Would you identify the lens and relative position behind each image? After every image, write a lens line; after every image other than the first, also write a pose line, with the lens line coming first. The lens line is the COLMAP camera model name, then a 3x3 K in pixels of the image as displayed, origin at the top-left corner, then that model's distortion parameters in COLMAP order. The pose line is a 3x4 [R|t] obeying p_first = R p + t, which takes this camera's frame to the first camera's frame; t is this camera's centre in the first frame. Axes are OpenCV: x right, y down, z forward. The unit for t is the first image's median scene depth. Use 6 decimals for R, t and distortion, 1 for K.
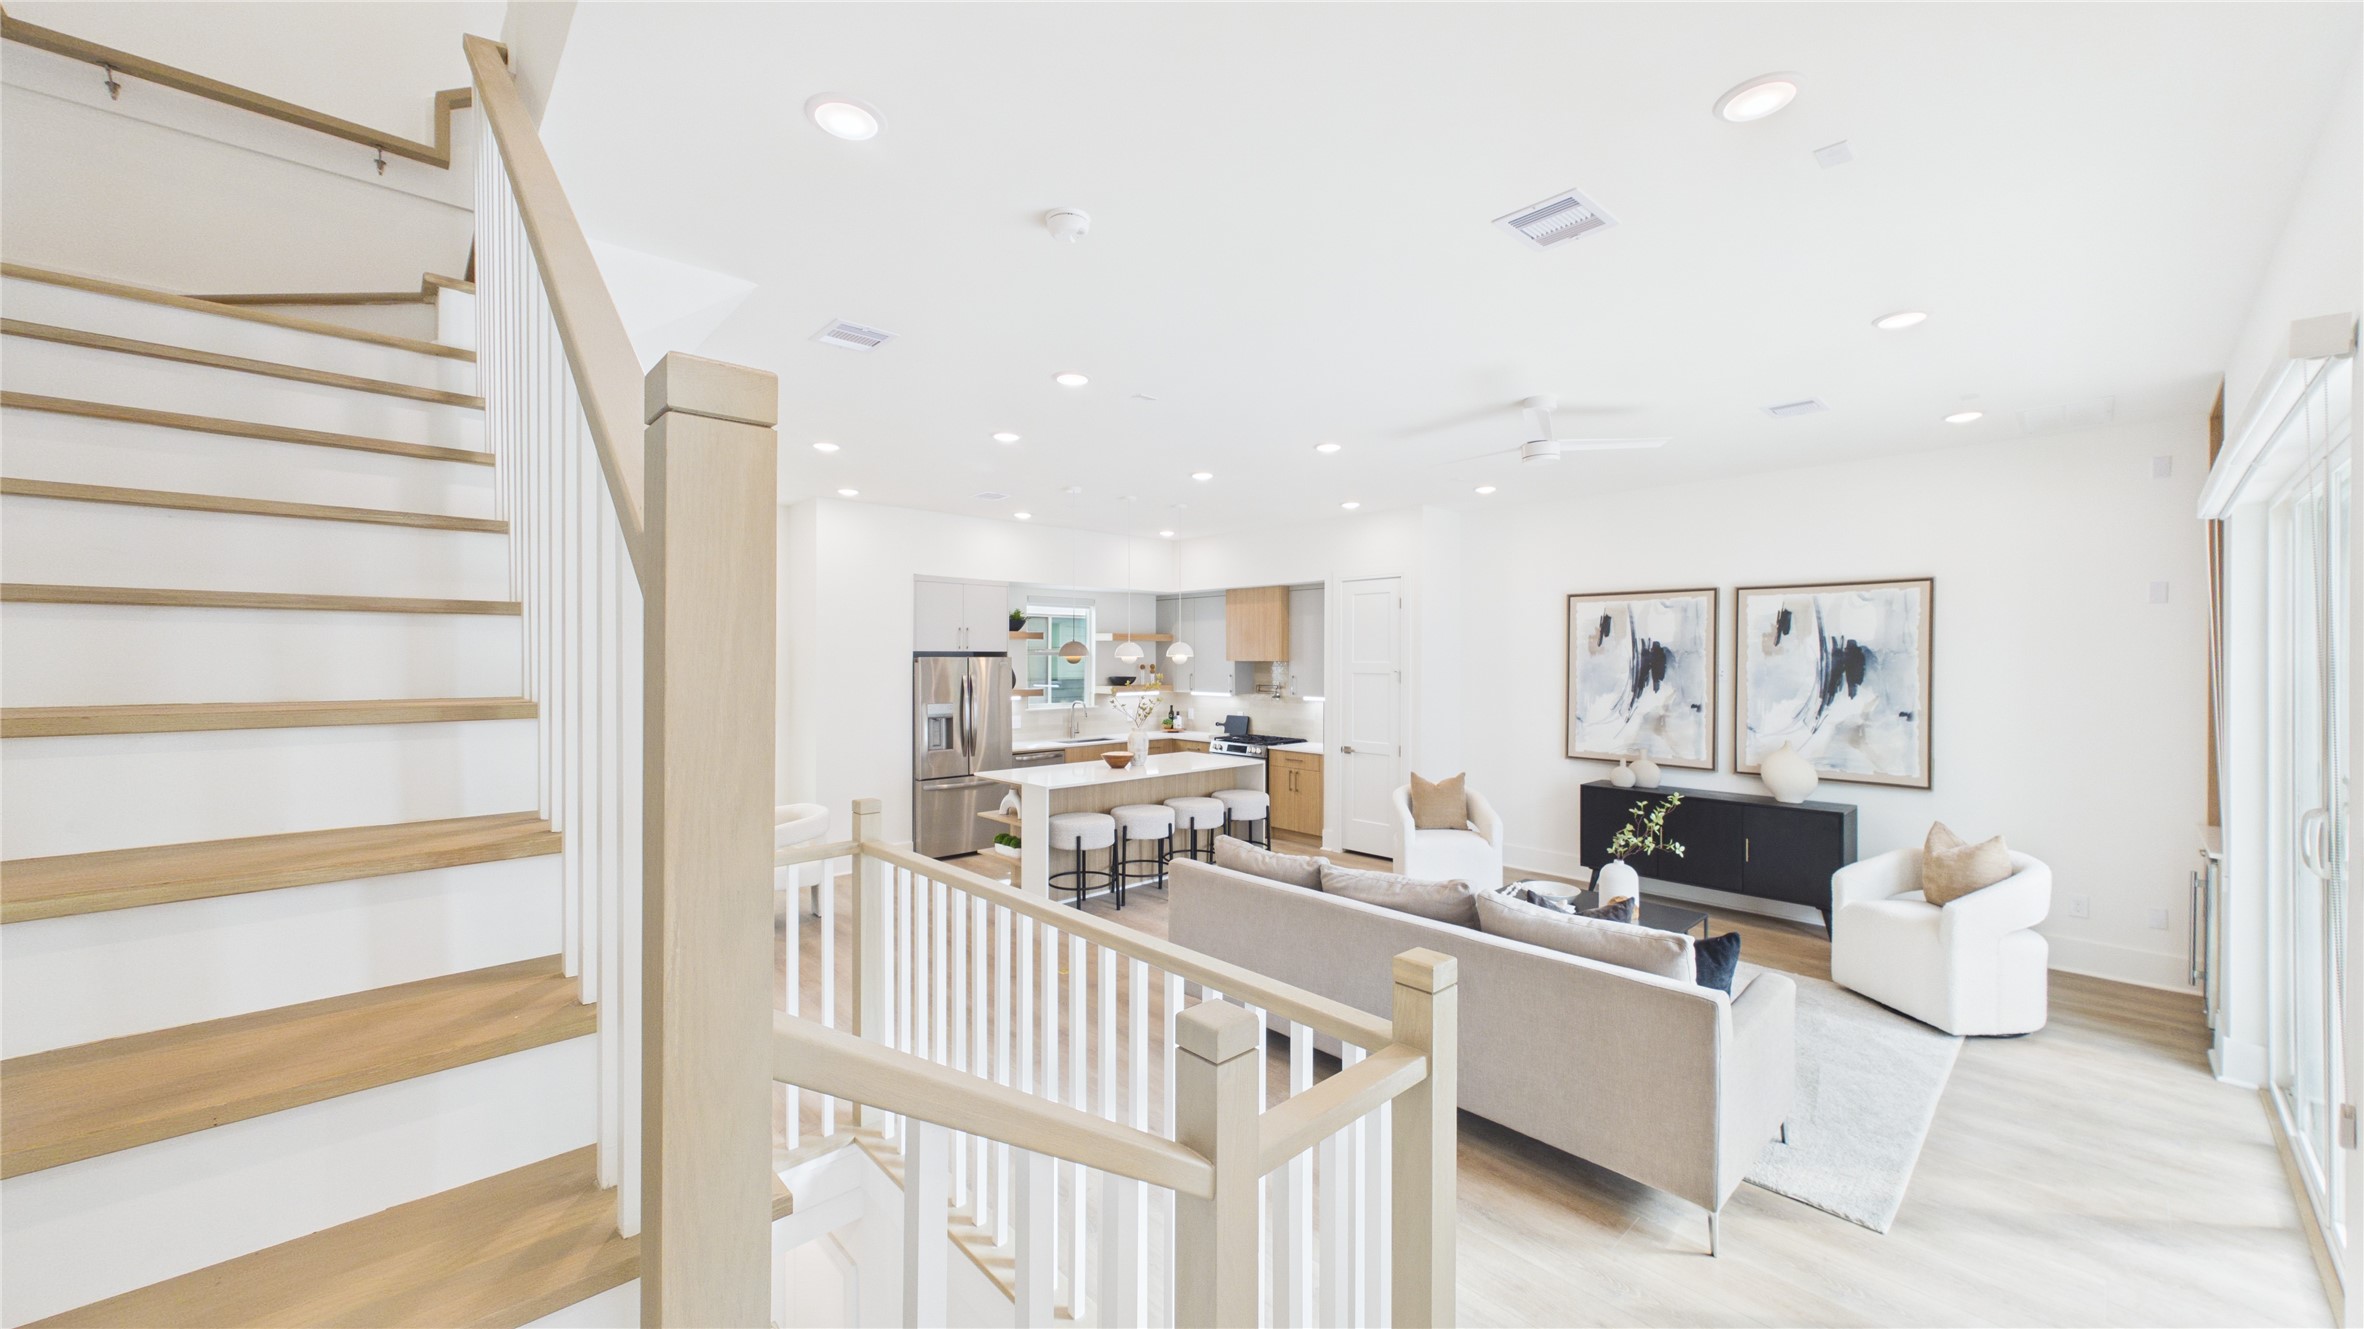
lens RADIAL K [[867.9, 0, 1189.0], [0, 867.9, 662.0], [0, 0, 1]] dist [0.003411, -0.000407]
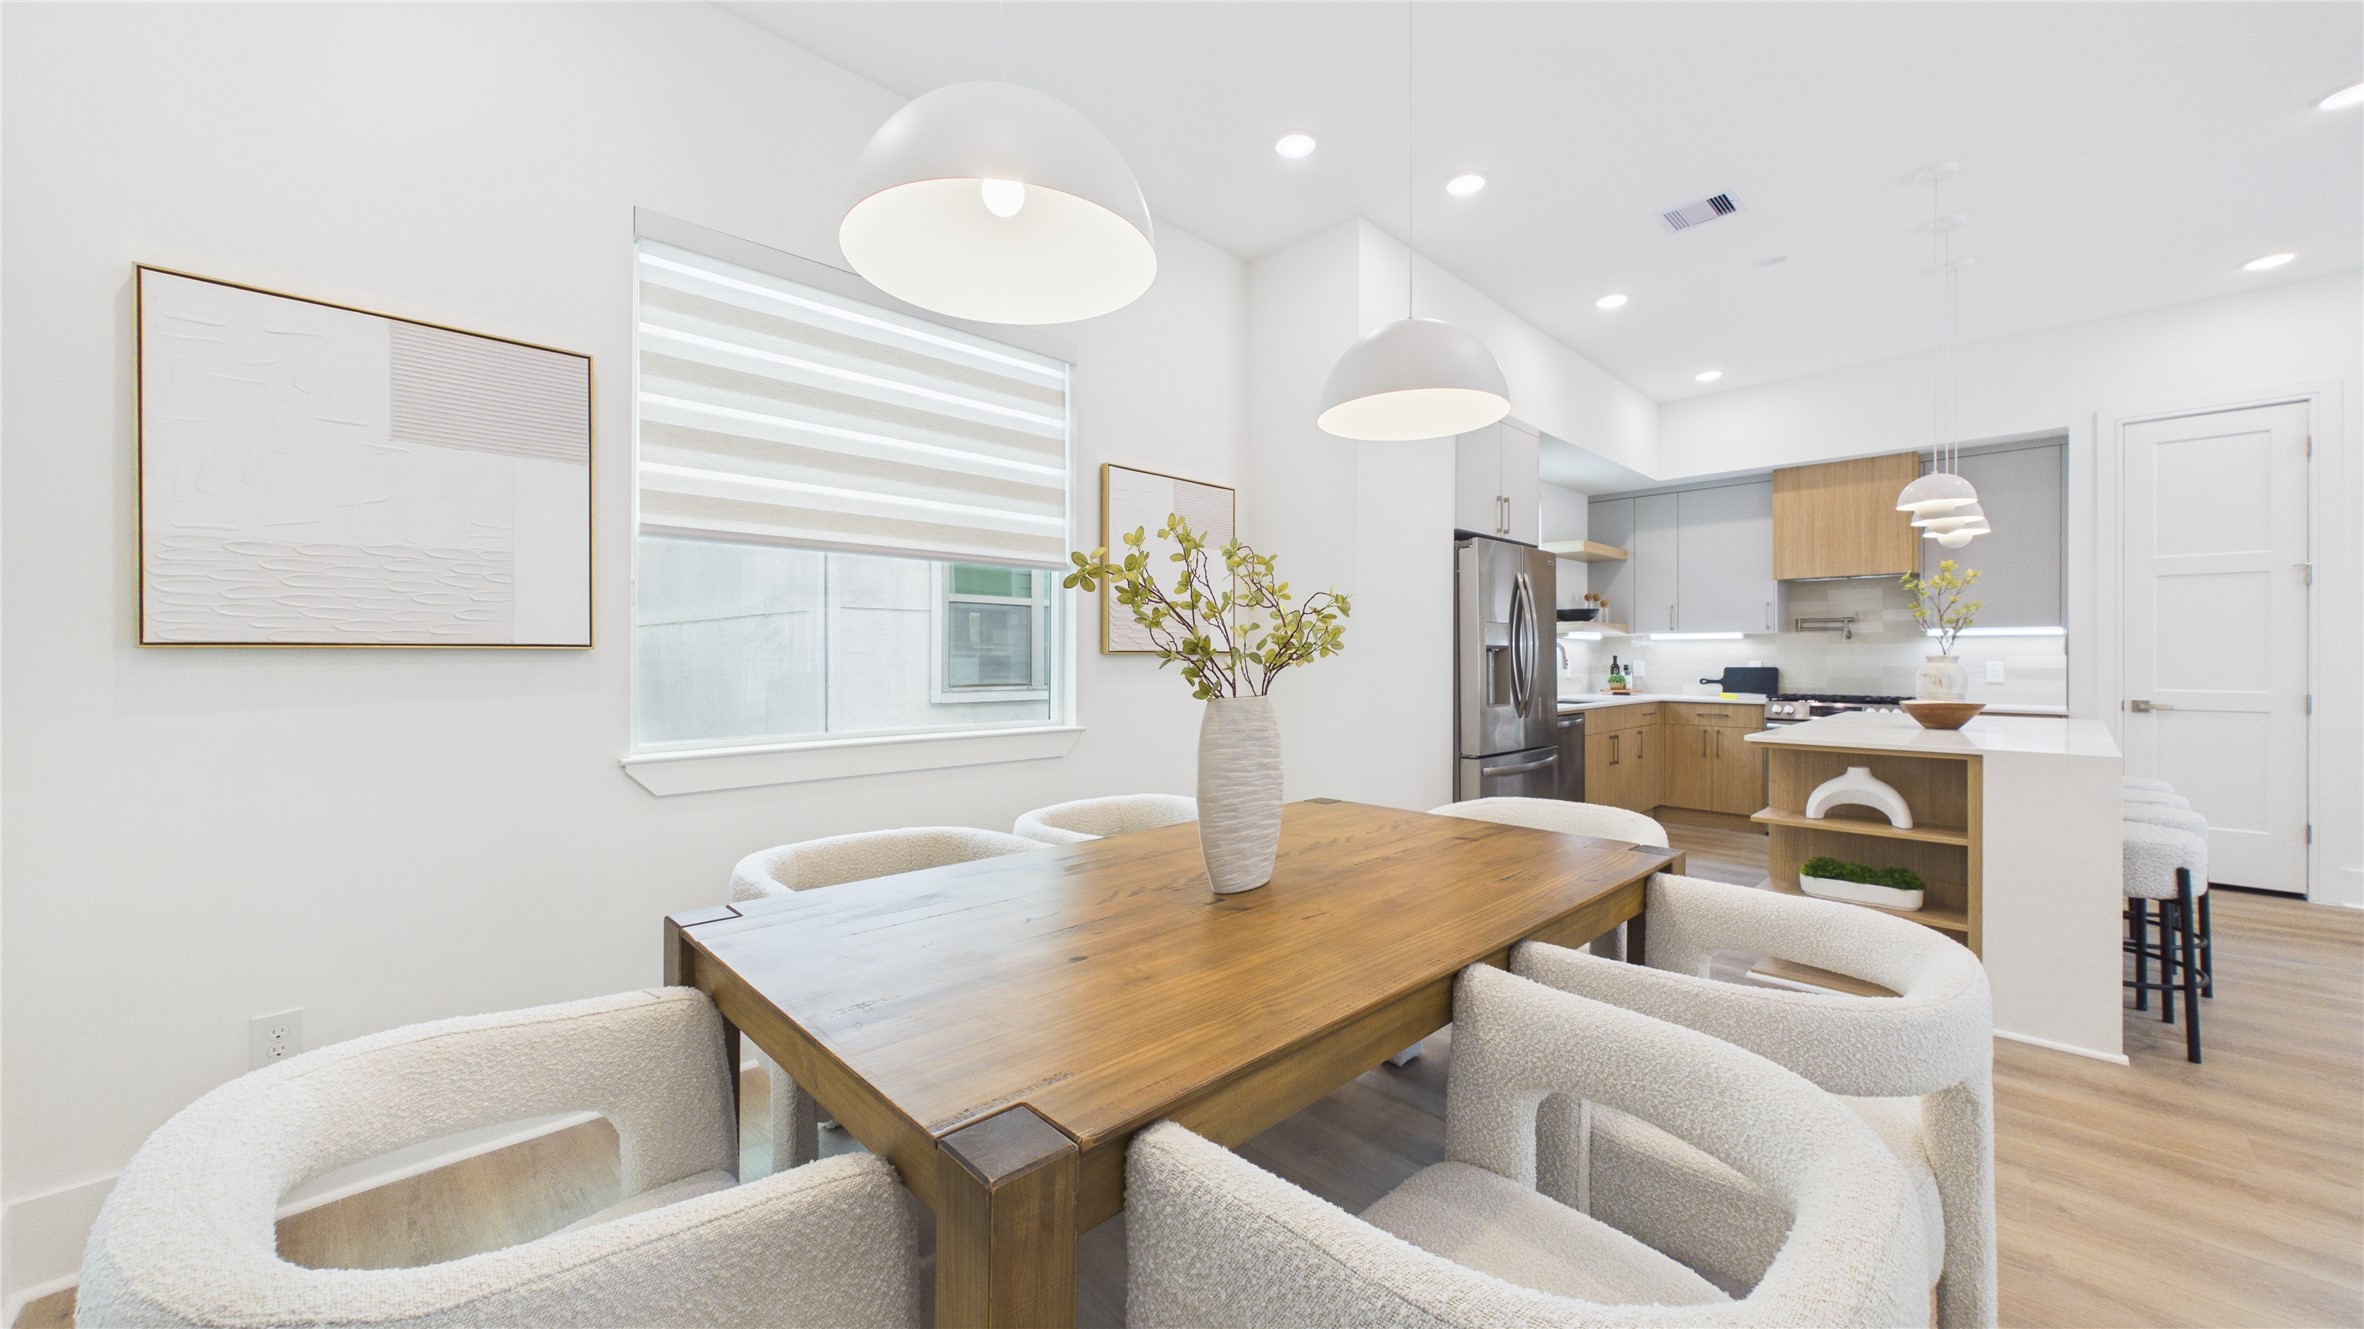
lens RADIAL K [[867.9, 0, 1175.6], [0, 867.9, 659.4], [0, 0, 1]] dist [0.003411, -0.000407]
pose [[0.999777, 0.000389, 0.021131, -0.423487], [-0.000374, 1.000000, -0.000686, 0.060506], [-0.021131, 0.000678, 0.999776, 0.362502]]
